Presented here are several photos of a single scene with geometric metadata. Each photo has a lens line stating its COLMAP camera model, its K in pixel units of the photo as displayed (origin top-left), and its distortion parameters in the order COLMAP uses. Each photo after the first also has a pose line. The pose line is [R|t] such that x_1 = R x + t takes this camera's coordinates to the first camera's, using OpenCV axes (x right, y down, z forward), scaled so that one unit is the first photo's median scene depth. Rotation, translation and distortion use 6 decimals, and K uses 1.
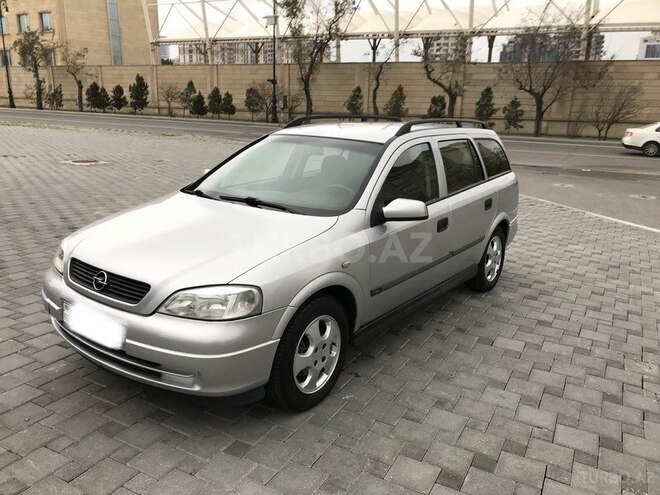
lens RADIAL K [[540.4, 0, 323.6], [0, 540.4, 245.7], [0, 0, 1]] dist [0.010641, 0.001451]
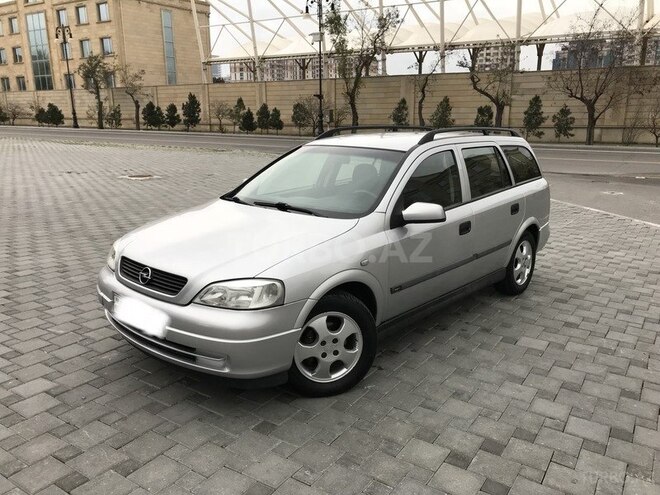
lens RADIAL K [[538.6, 0, 323.8], [0, 538.6, 245.9], [0, 0, 1]] dist [0.015269, -0.001726]
pose [[0.996005, -0.003355, -0.089240, 0.029191], [0.001330, 0.999741, -0.022735, 0.014115], [0.089293, 0.022526, 0.995751, -0.045685]]
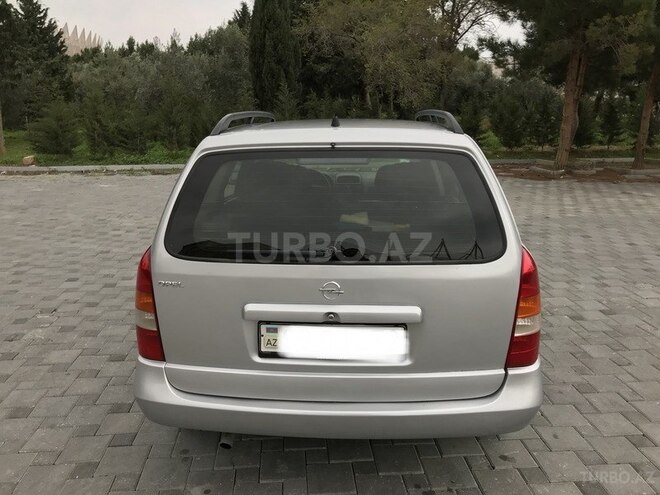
lens RADIAL K [[535.6, 0, 318.7], [0, 535.6, 244.9], [0, 0, 1]] dist [0.011924, 0.001614]
pose [[-0.839109, 0.095644, -0.535490, 0.462910], [-0.156219, 0.900581, 0.405647, -0.312327], [0.521050, 0.424036, -0.740744, 1.369395]]
